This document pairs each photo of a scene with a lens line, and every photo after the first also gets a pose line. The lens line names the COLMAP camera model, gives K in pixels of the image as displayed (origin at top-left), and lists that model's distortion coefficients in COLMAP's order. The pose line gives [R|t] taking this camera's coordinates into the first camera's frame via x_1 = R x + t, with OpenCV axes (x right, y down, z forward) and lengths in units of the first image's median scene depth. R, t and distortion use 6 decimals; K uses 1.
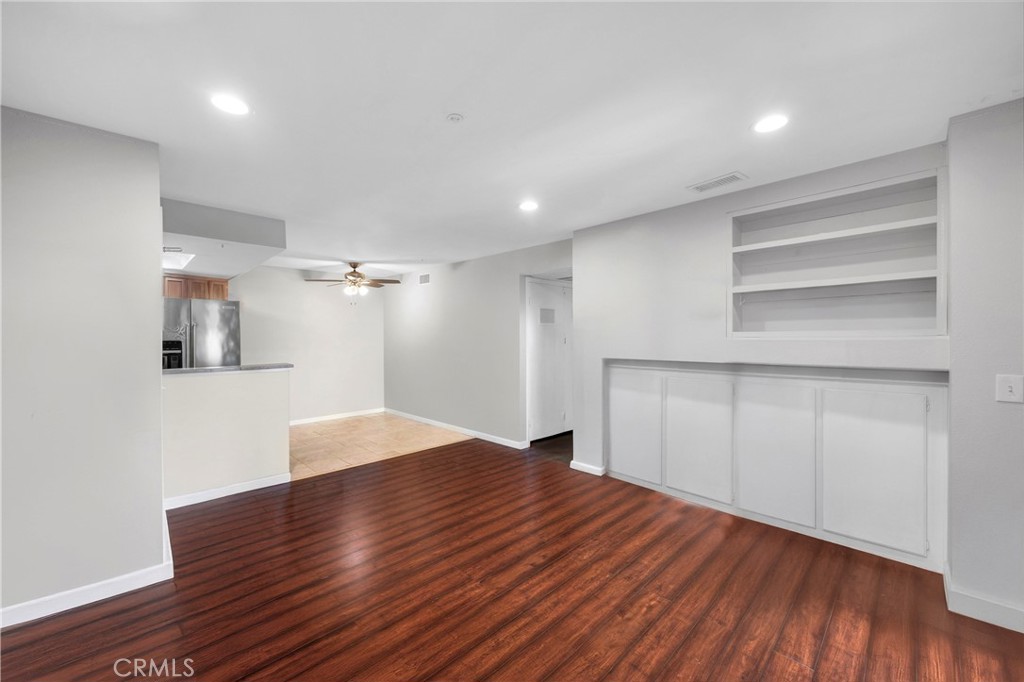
lens RADIAL K [[398.8, 0, 512.0], [0, 398.8, 341.0], [0, 0, 1]] dist [0.000826, 0.000045]
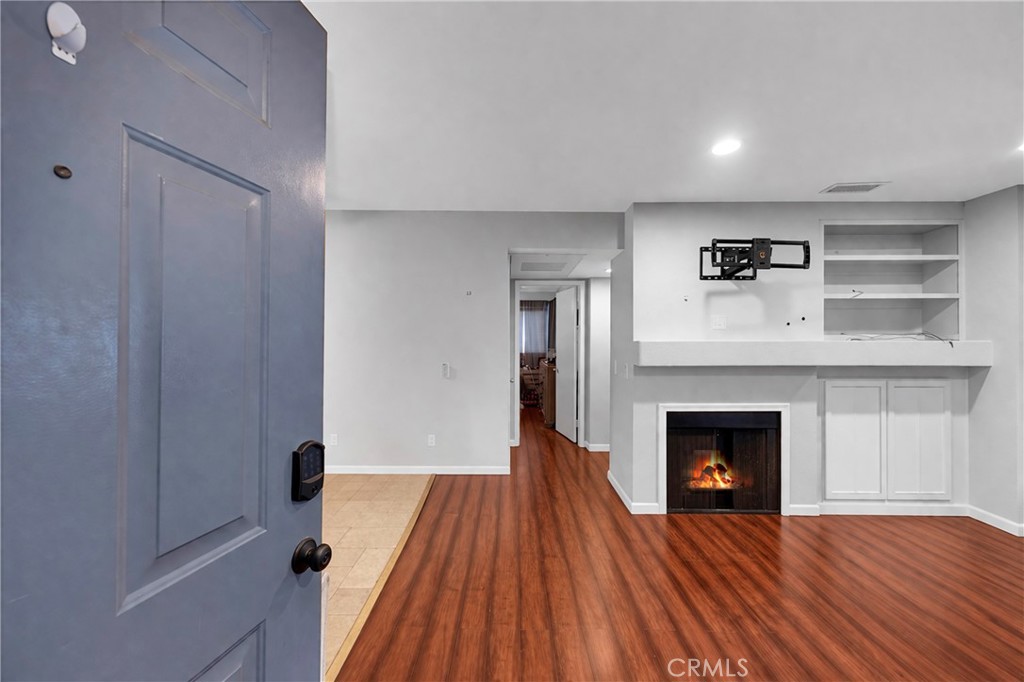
lens RADIAL K [[398.8, 0, 512.0], [0, 398.8, 341.0], [0, 0, 1]] dist [0.000826, 0.000045]
pose [[0.709464, 0.008656, 0.704689, -0.772329], [-0.001865, 0.999944, -0.010405, -0.001685], [-0.704739, 0.006068, 0.709440, 0.872745]]
